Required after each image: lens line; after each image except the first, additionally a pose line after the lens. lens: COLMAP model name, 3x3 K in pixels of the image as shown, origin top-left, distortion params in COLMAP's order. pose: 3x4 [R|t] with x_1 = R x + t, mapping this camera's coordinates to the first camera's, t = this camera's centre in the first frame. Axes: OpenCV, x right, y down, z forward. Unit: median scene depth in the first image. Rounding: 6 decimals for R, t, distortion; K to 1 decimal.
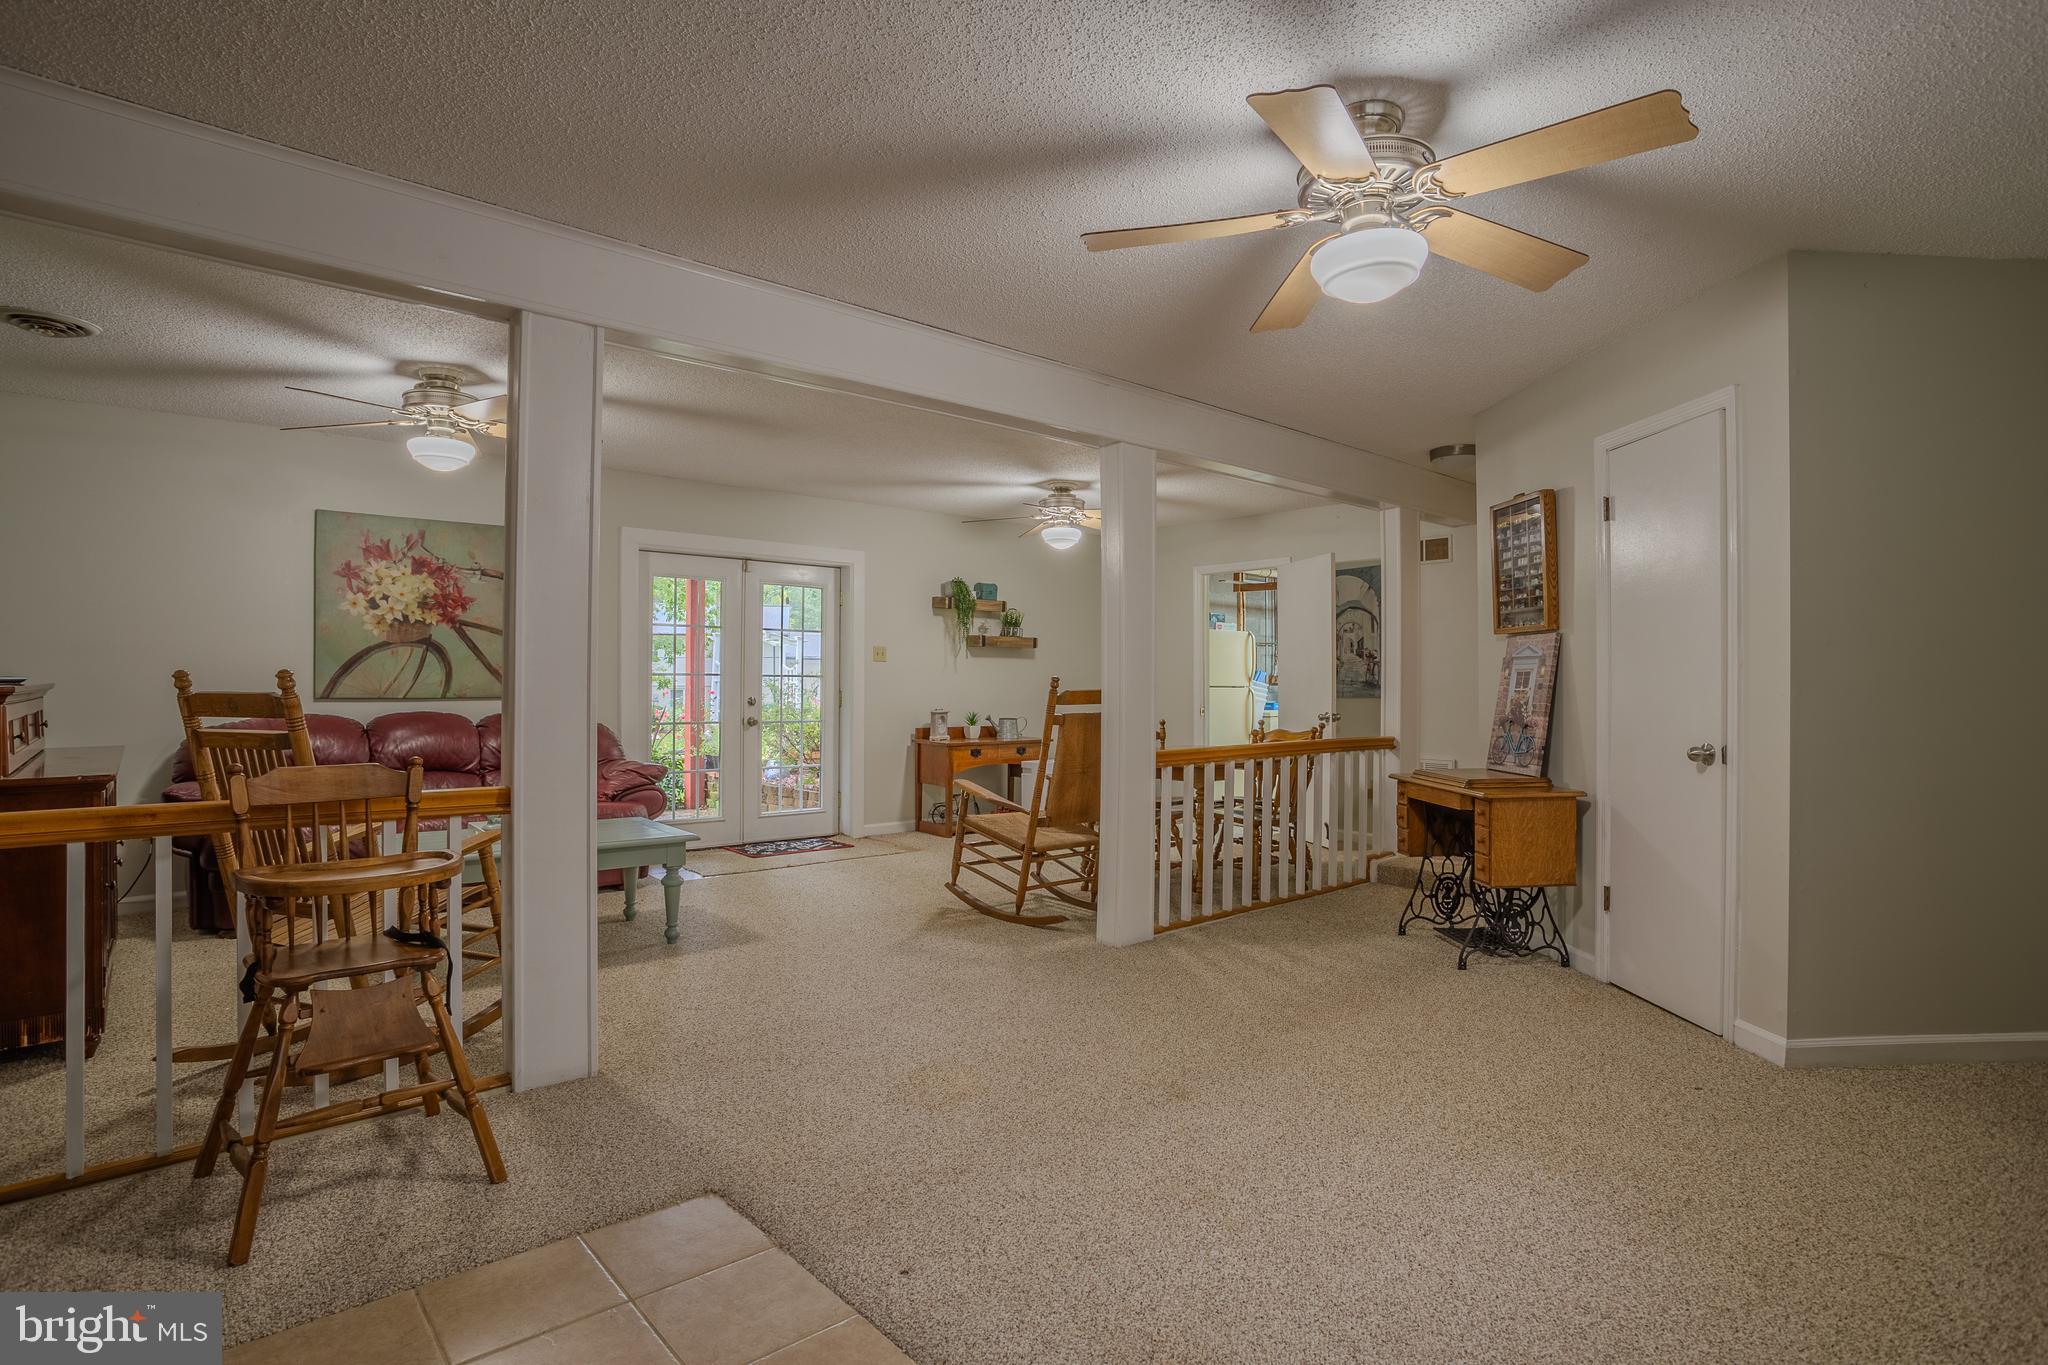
lens RADIAL K [[1019.5, 0, 1016.5], [0, 1019.5, 681.4], [0, 0, 1]] dist [-0.048514, 0.011671]
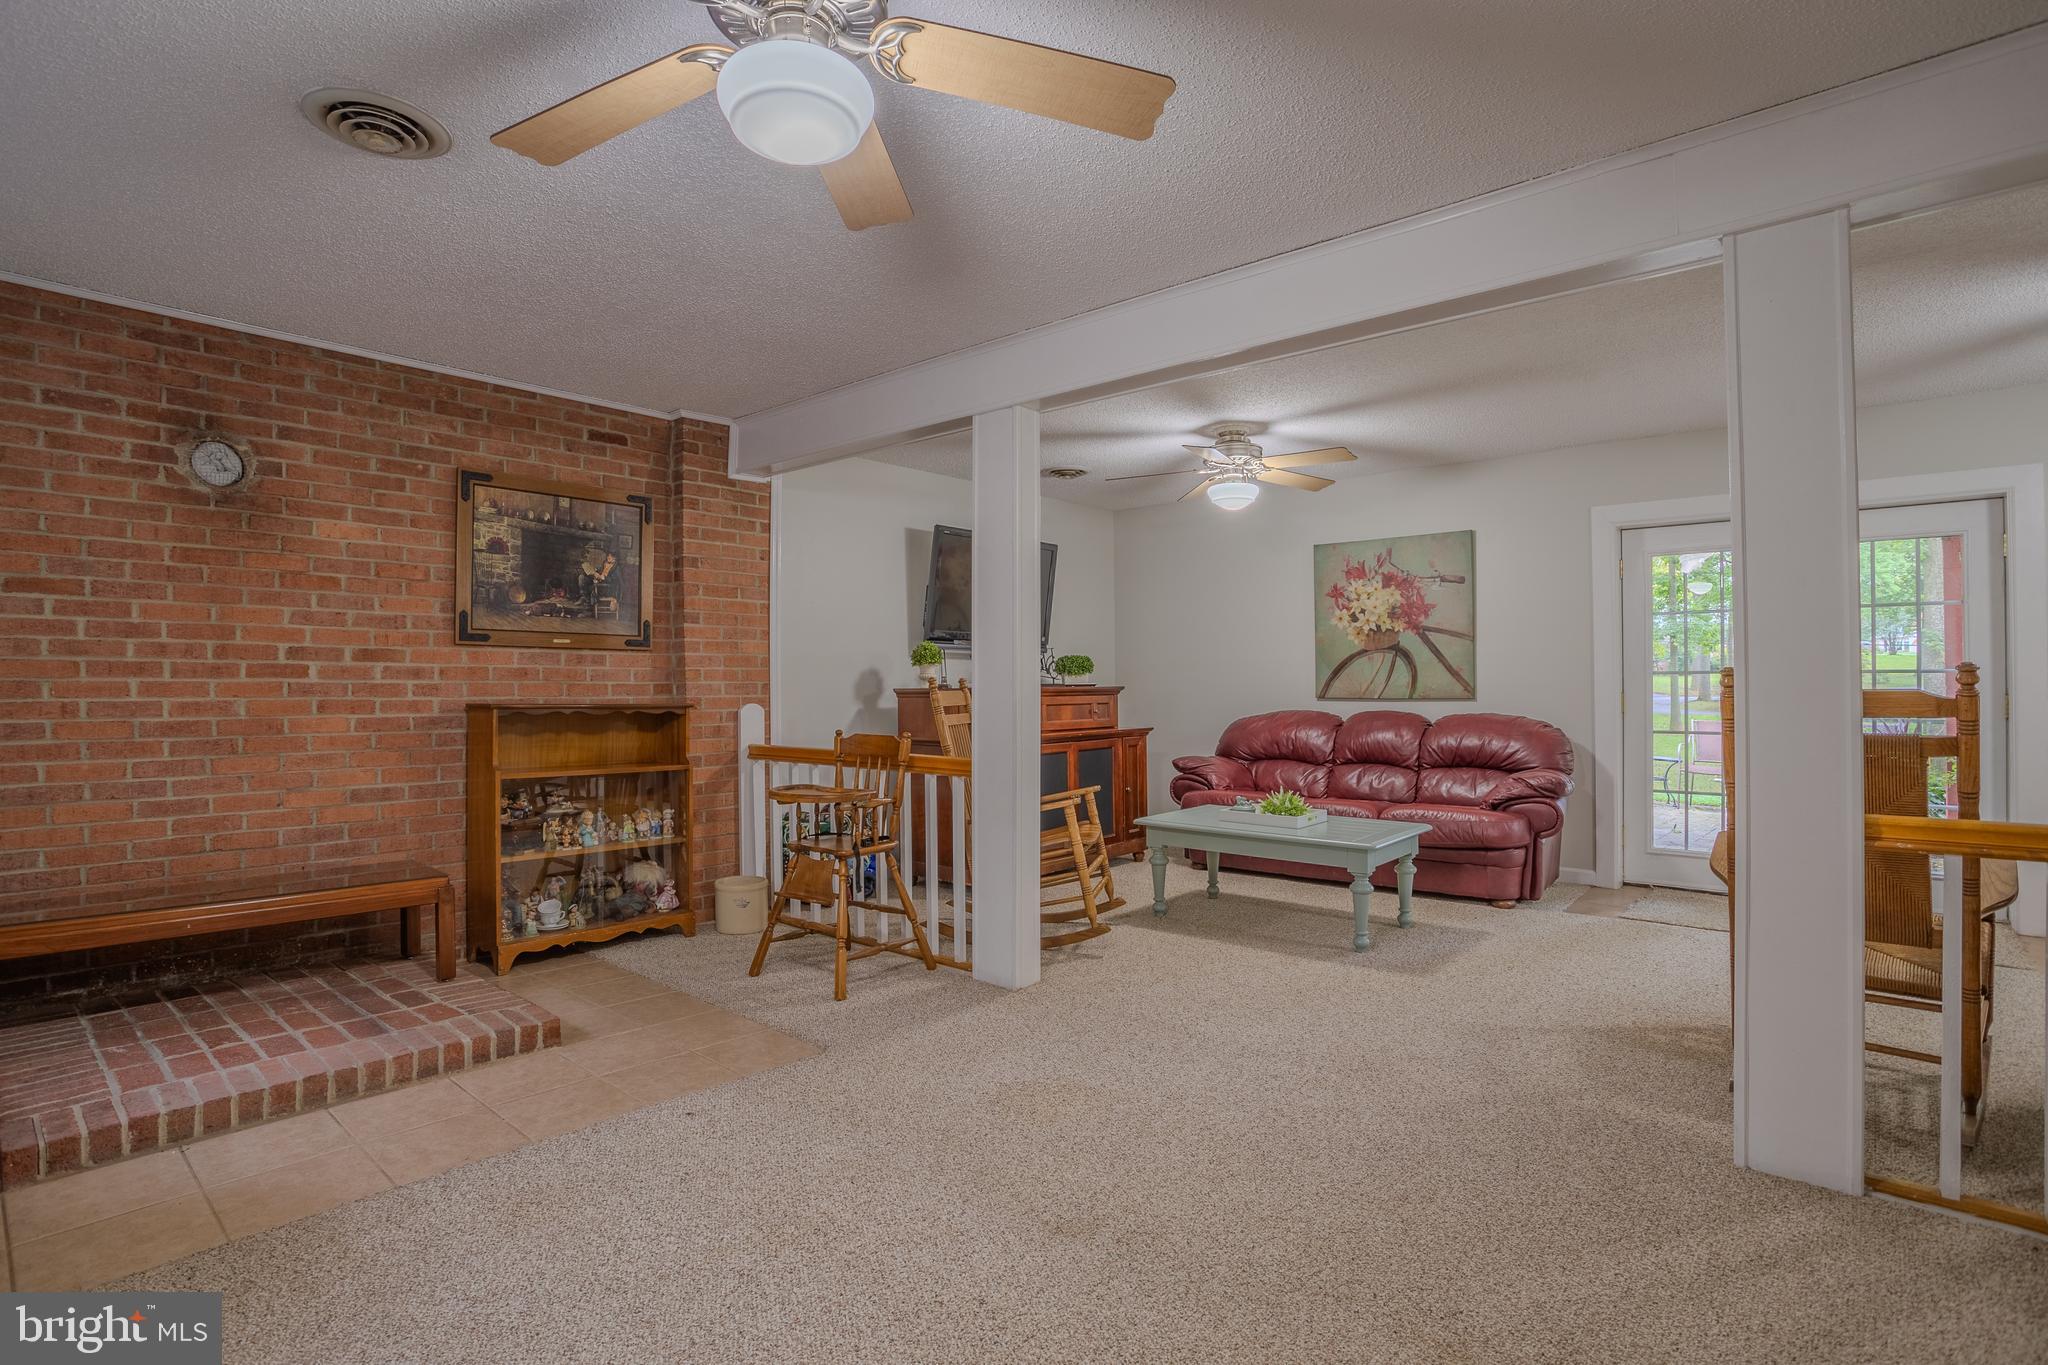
lens RADIAL K [[1019.5, 0, 1020.4], [0, 1019.5, 675.4], [0, 0, 1]] dist [-0.048514, 0.011671]
pose [[0.133920, -0.009594, -0.990946, 0.477099], [0.008552, 0.999927, -0.008525, -0.002860], [0.990955, -0.007333, 0.133992, 0.446607]]
